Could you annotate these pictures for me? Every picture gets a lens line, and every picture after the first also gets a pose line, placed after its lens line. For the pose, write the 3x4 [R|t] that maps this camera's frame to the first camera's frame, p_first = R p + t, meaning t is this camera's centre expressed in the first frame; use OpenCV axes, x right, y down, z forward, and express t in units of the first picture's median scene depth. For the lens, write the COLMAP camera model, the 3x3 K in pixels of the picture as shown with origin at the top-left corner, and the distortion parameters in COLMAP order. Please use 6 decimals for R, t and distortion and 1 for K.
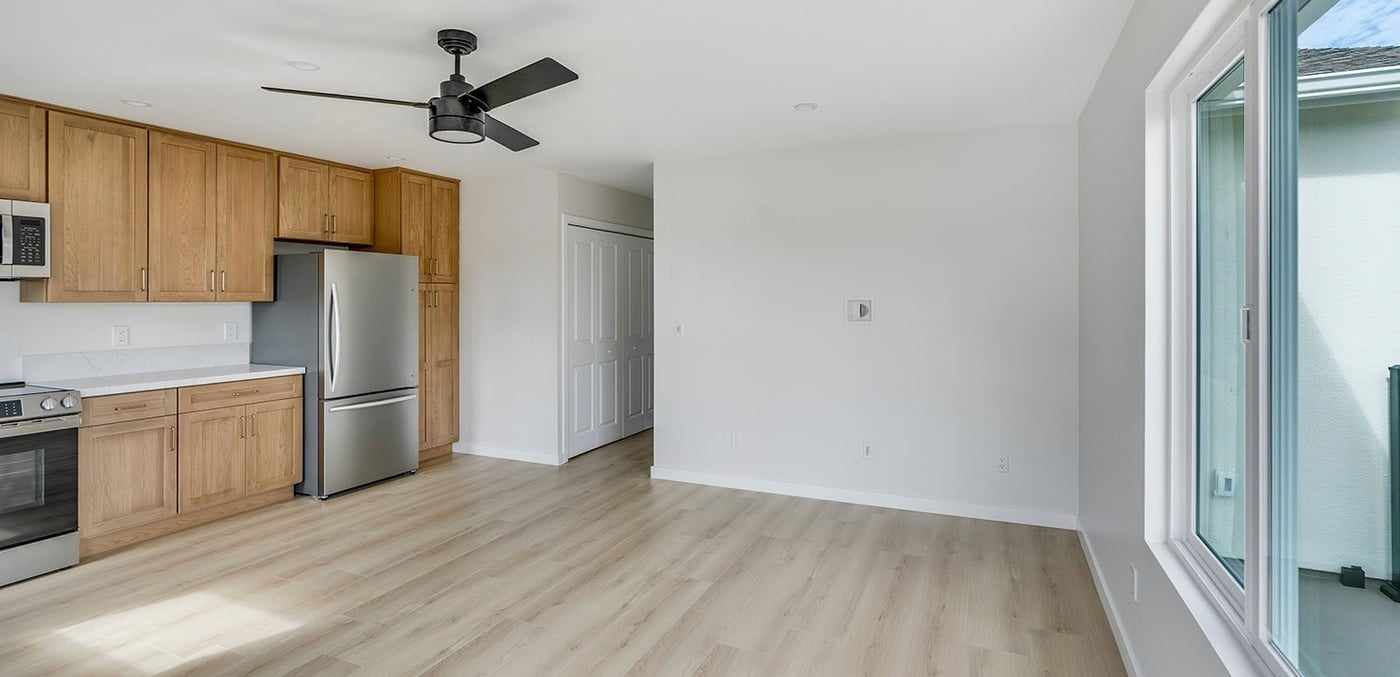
lens RADIAL K [[654.3, 0, 702.8], [0, 654.3, 296.2], [0, 0, 1]] dist [-0.001369, 0.000198]
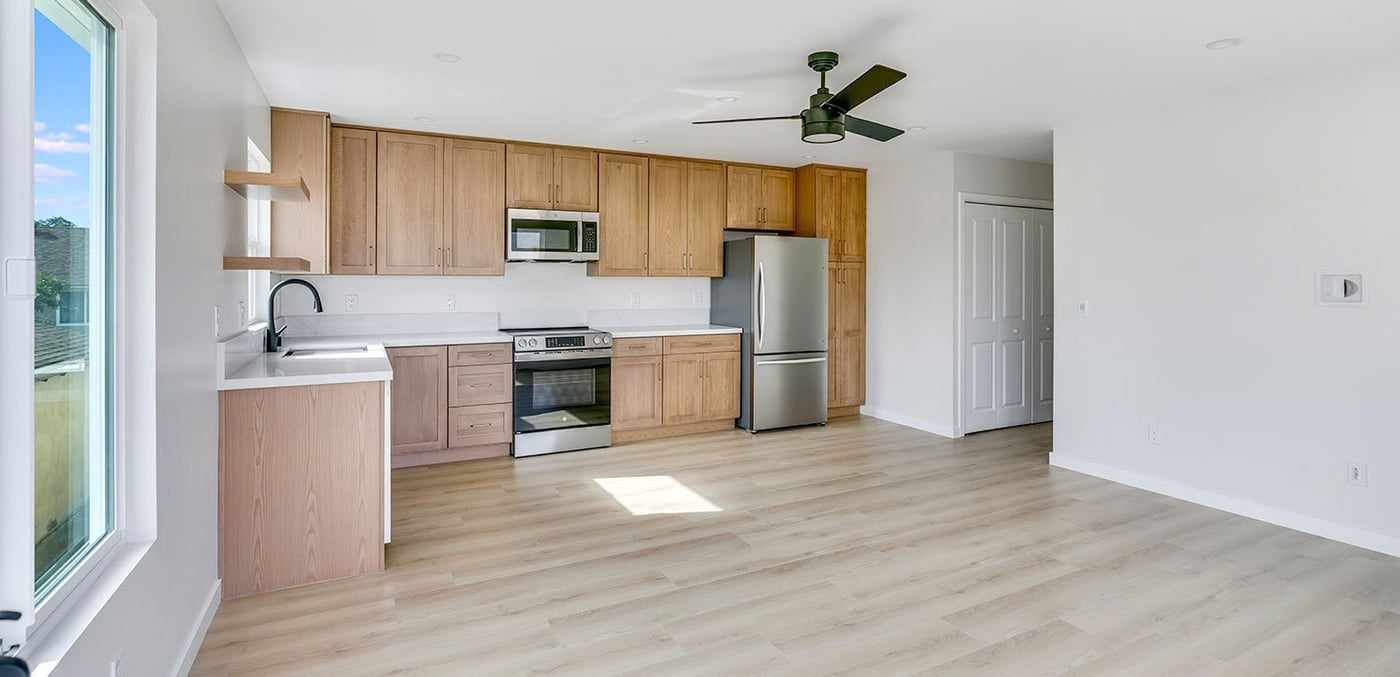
lens RADIAL K [[658.1, 0, 698.9], [0, 658.1, 273.4], [0, 0, 1]] dist [0.000004, 0.000561]
pose [[0.786856, -0.003528, -0.617127, 0.128589], [-0.002280, 0.999960, -0.008624, 0.013474], [0.617133, 0.008193, 0.786816, -0.071863]]
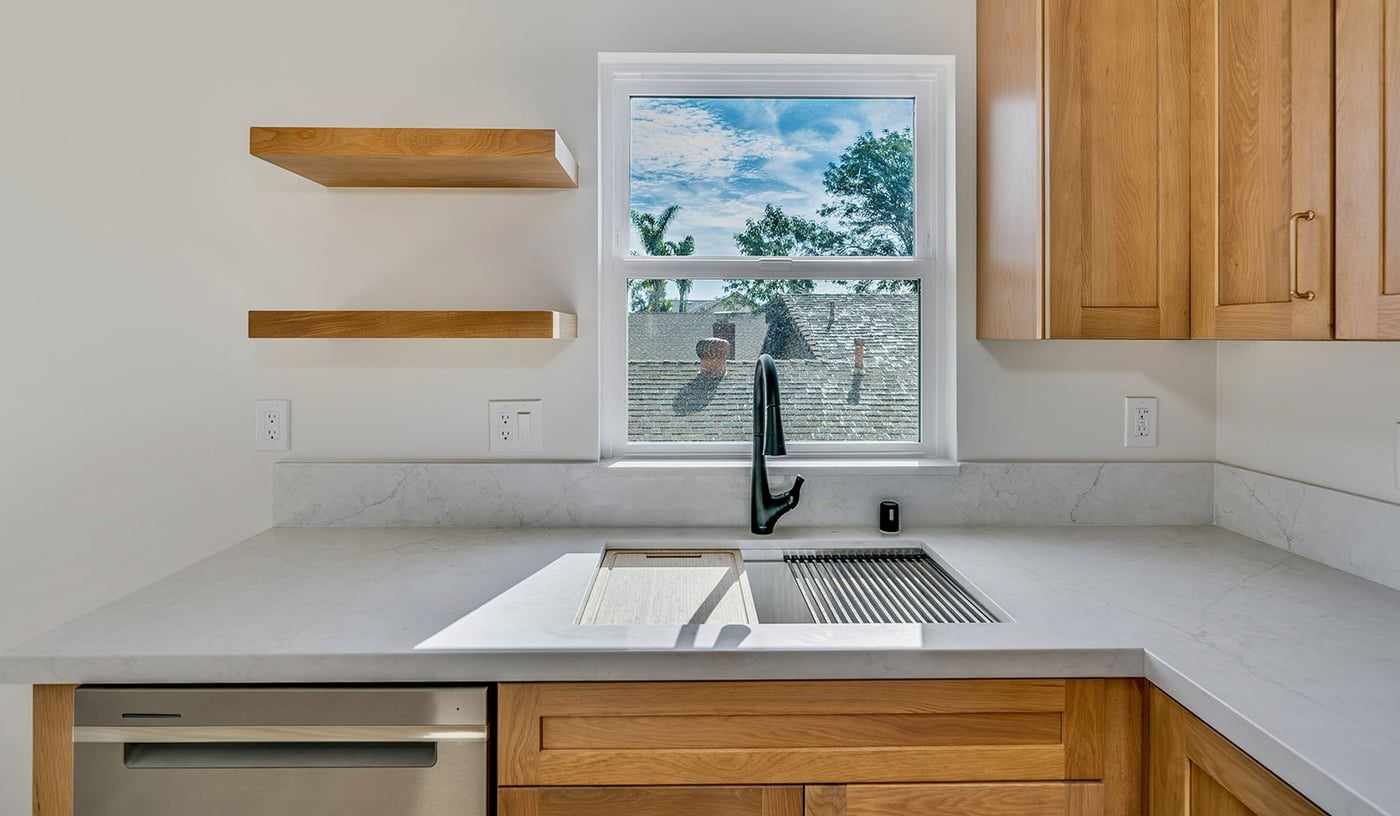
lens RADIAL K [[664.2, 0, 700.9], [0, 664.2, 336.3], [0, 0, 1]] dist [-0.000031, 0.000018]
pose [[-0.901632, -0.000623, -0.432504, -0.690100], [0.000690, 0.999996, -0.002880, 0.005970], [0.432504, -0.002896, -0.901627, 0.586077]]
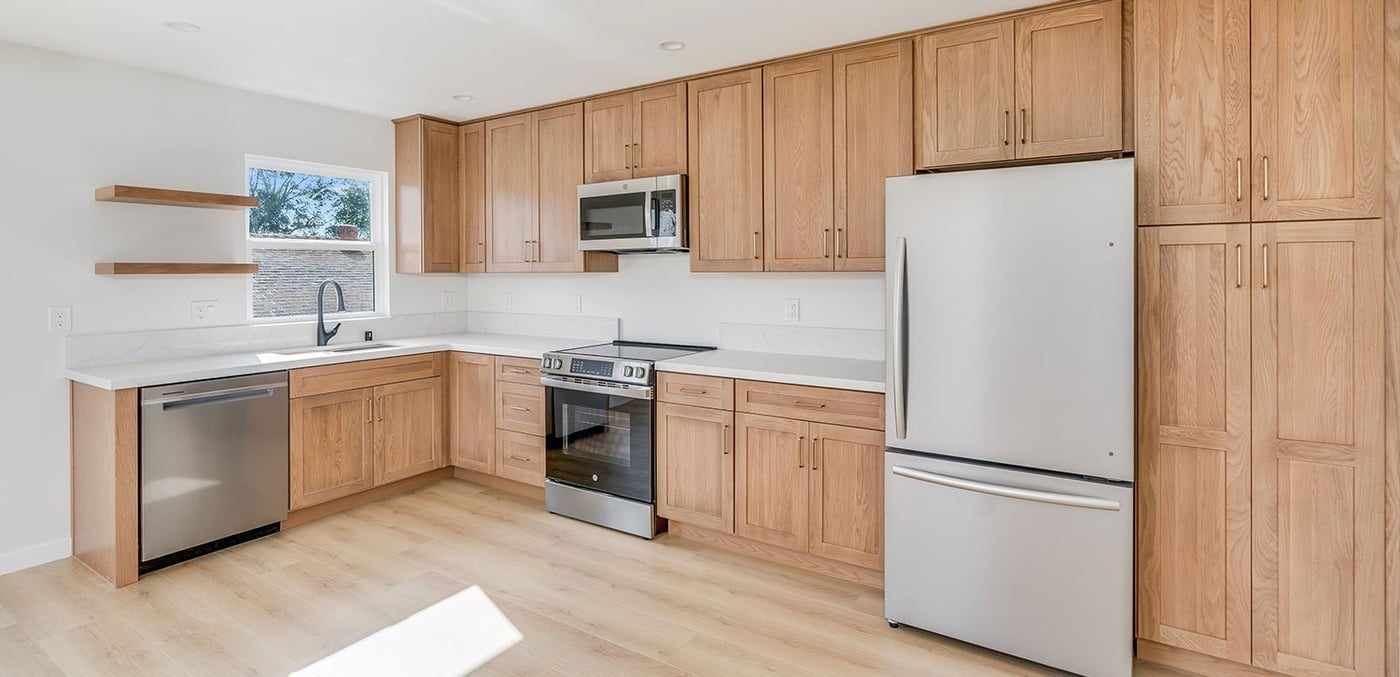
lens RADIAL K [[658.1, 0, 698.9], [0, 658.1, 273.4], [0, 0, 1]] dist [0.000004, 0.000561]
pose [[-0.150915, 0.006157, -0.988528, 0.003113], [0.007248, 0.999961, 0.005122, 0.005556], [0.988520, -0.006392, -0.150953, 0.970909]]
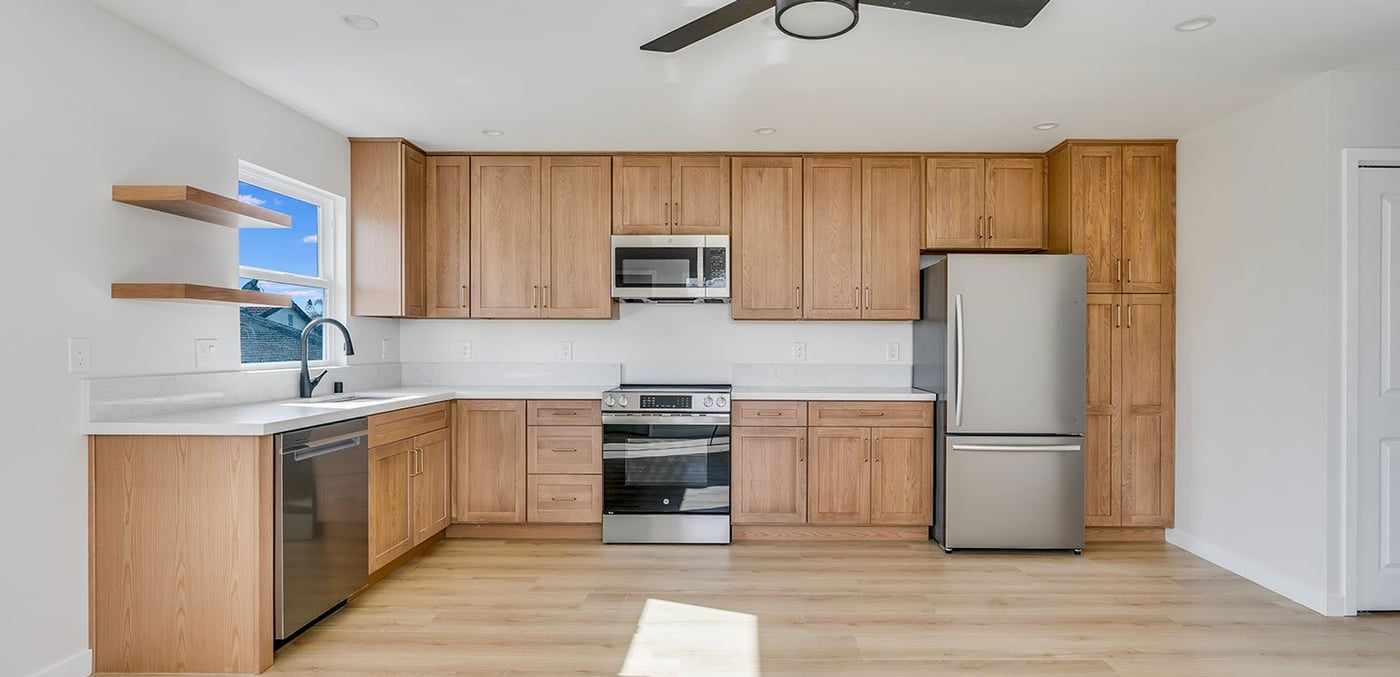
lens RADIAL K [[699.3, 0, 729.1], [0, 699.3, 341.5], [0, 0, 1]] dist [0.000019, 0.000444]
pose [[0.410274, 0.000757, -0.911962, 0.130913], [-0.002550, 0.999997, -0.000317, 0.042974], [0.911959, 0.002455, 0.410274, 0.393770]]
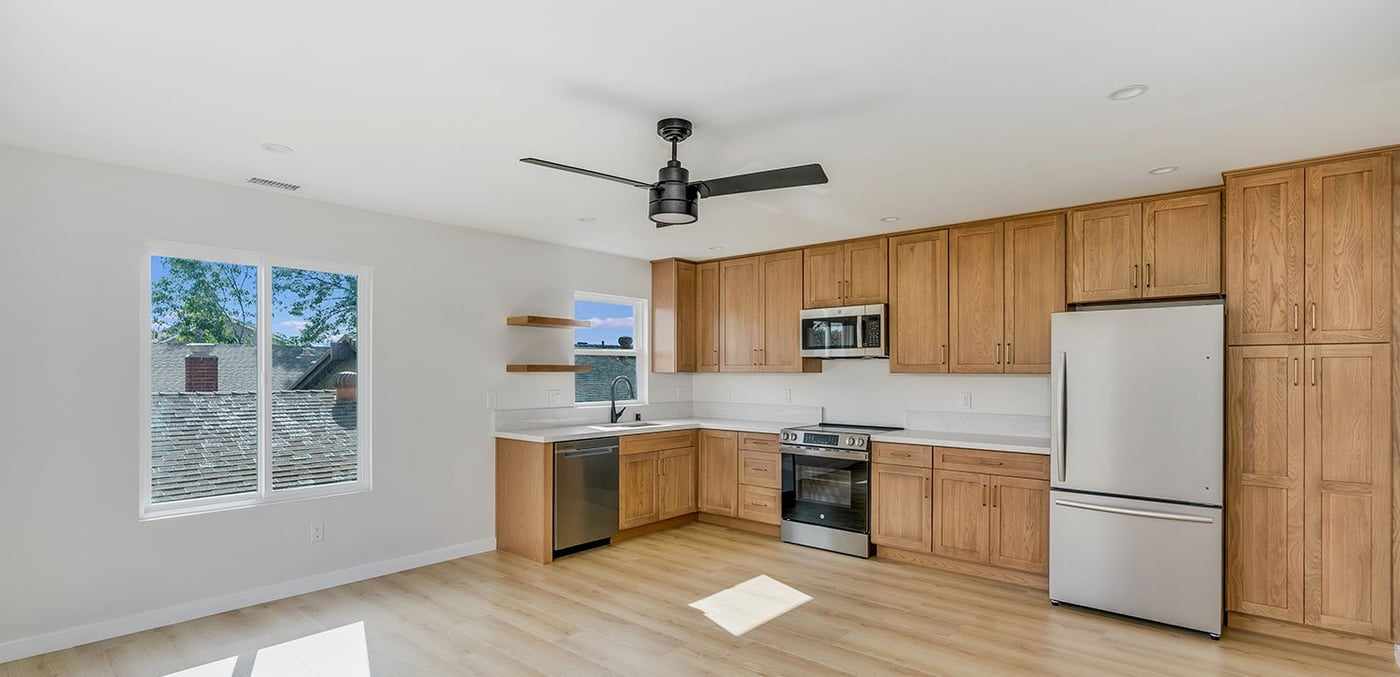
lens RADIAL K [[656.6, 0, 699.5], [0, 656.6, 371.2], [0, 0, 1]] dist [0.000849, 0.000763]
pose [[-0.284821, 0.001165, -0.958580, 0.402009], [0.001429, 0.999999, 0.000790, 0.003306], [0.958580, -0.001144, -0.284822, 0.840348]]
